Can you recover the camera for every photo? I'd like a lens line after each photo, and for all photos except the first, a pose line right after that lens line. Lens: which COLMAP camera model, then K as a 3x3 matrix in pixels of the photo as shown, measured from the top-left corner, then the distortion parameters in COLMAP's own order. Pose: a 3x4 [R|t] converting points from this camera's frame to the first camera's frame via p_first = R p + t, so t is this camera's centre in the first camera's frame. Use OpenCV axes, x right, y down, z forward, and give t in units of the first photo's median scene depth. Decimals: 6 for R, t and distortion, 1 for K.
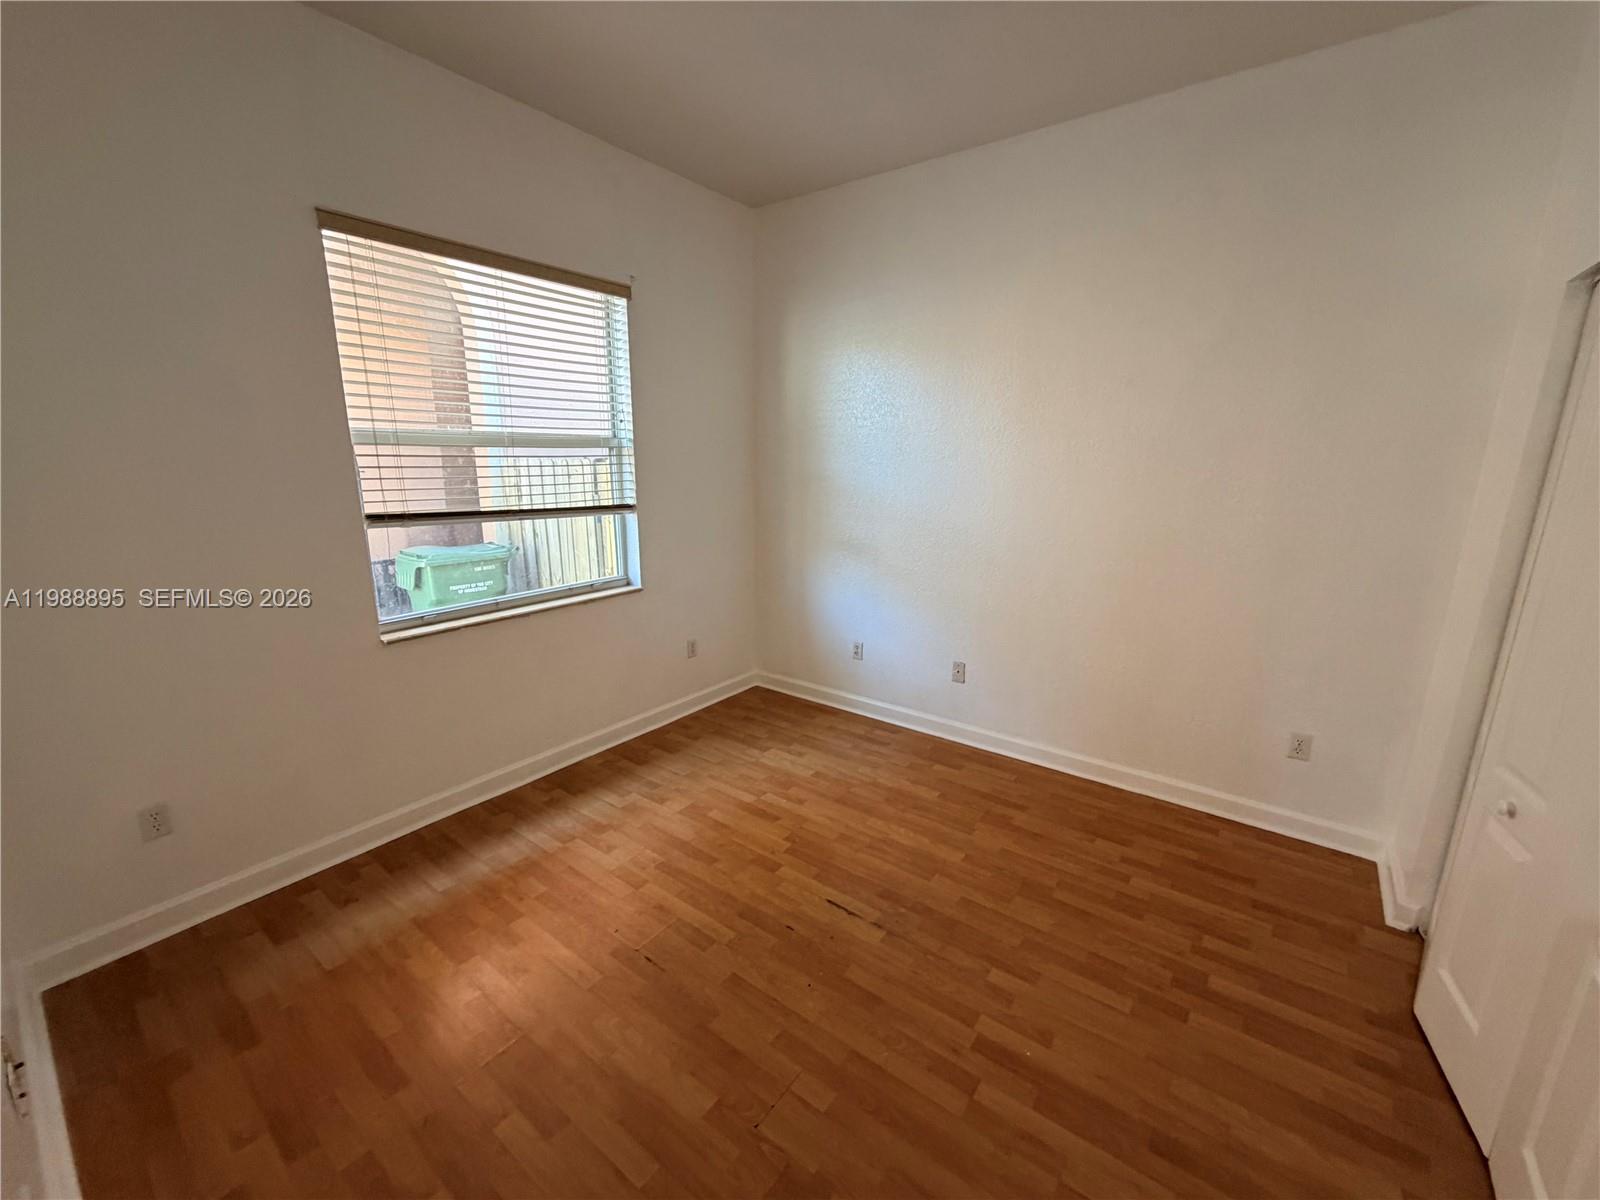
lens RADIAL K [[643.7, 0, 799.2], [0, 643.7, 599.5], [0, 0, 1]] dist [0.002811, -0.001072]
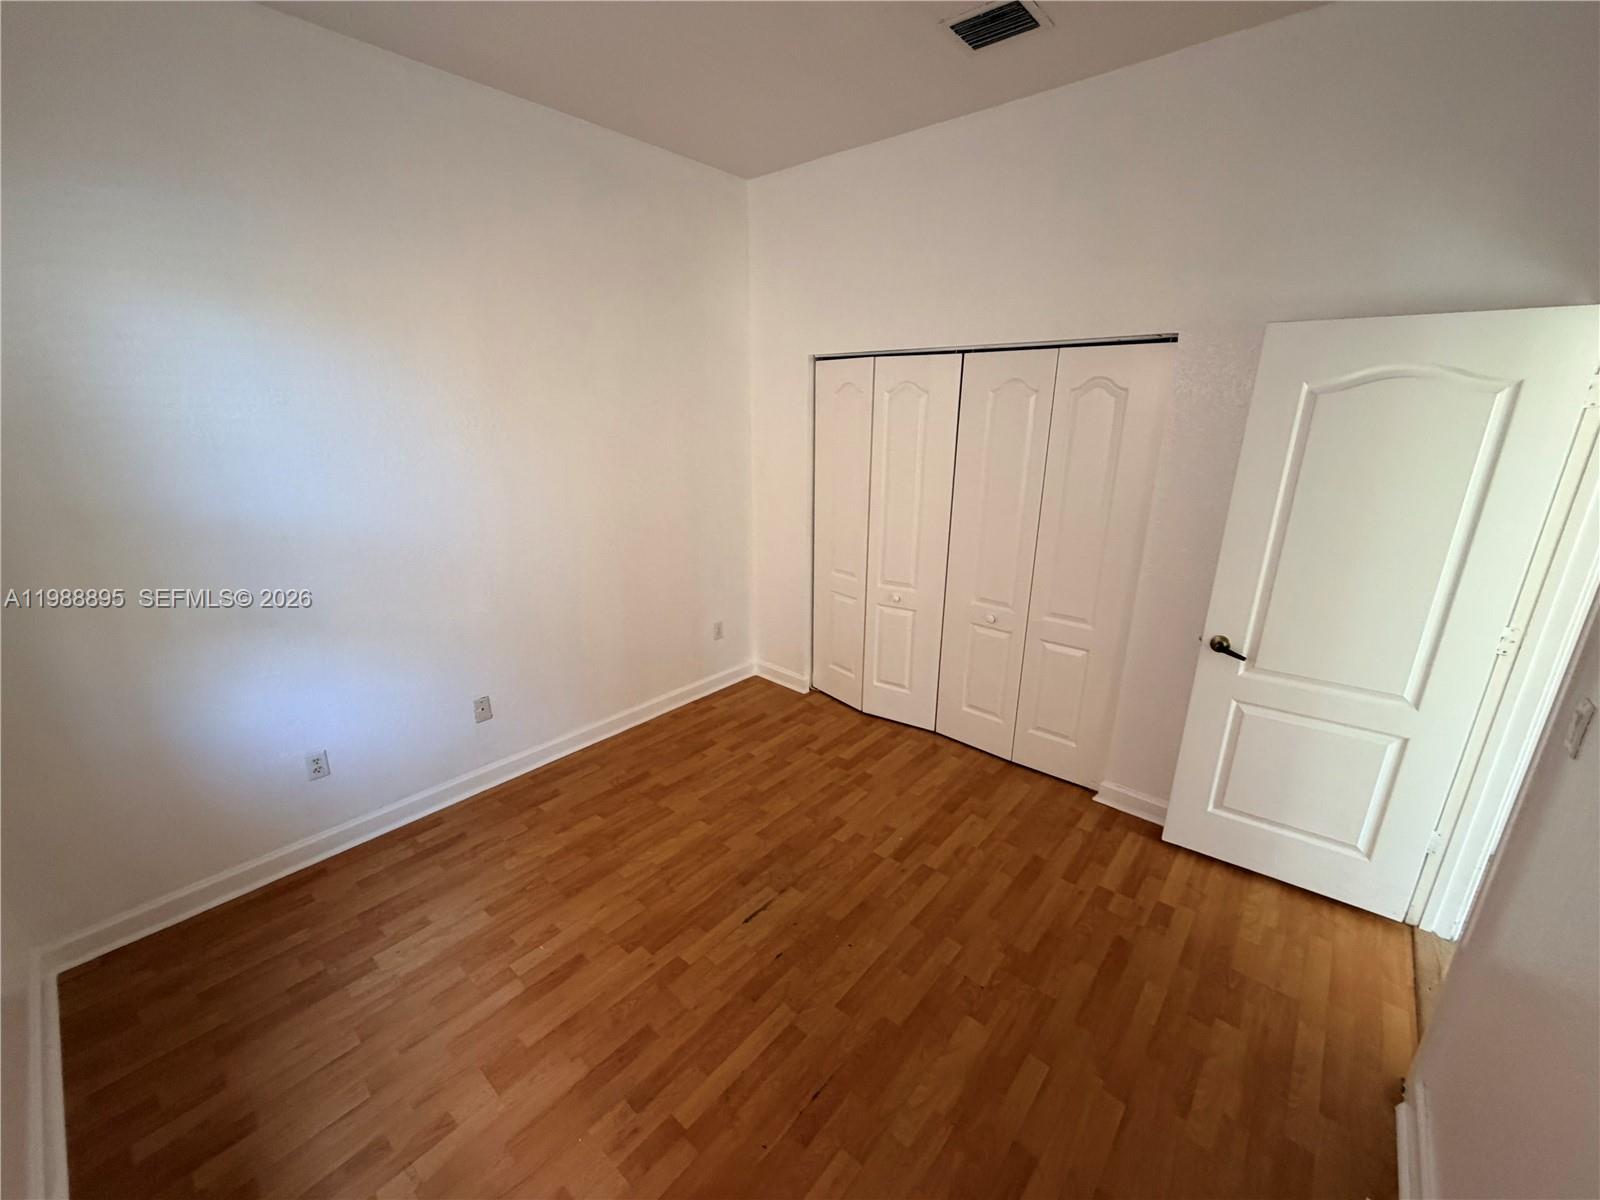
lens RADIAL K [[643.7, 0, 802.8], [0, 643.7, 600.8], [0, 0, 1]] dist [0.002811, -0.001072]
pose [[0.064856, -0.293242, 0.953836, -0.634719], [0.216876, 0.937143, 0.273364, -0.207424], [-0.974042, 0.189135, 0.124377, 0.594781]]
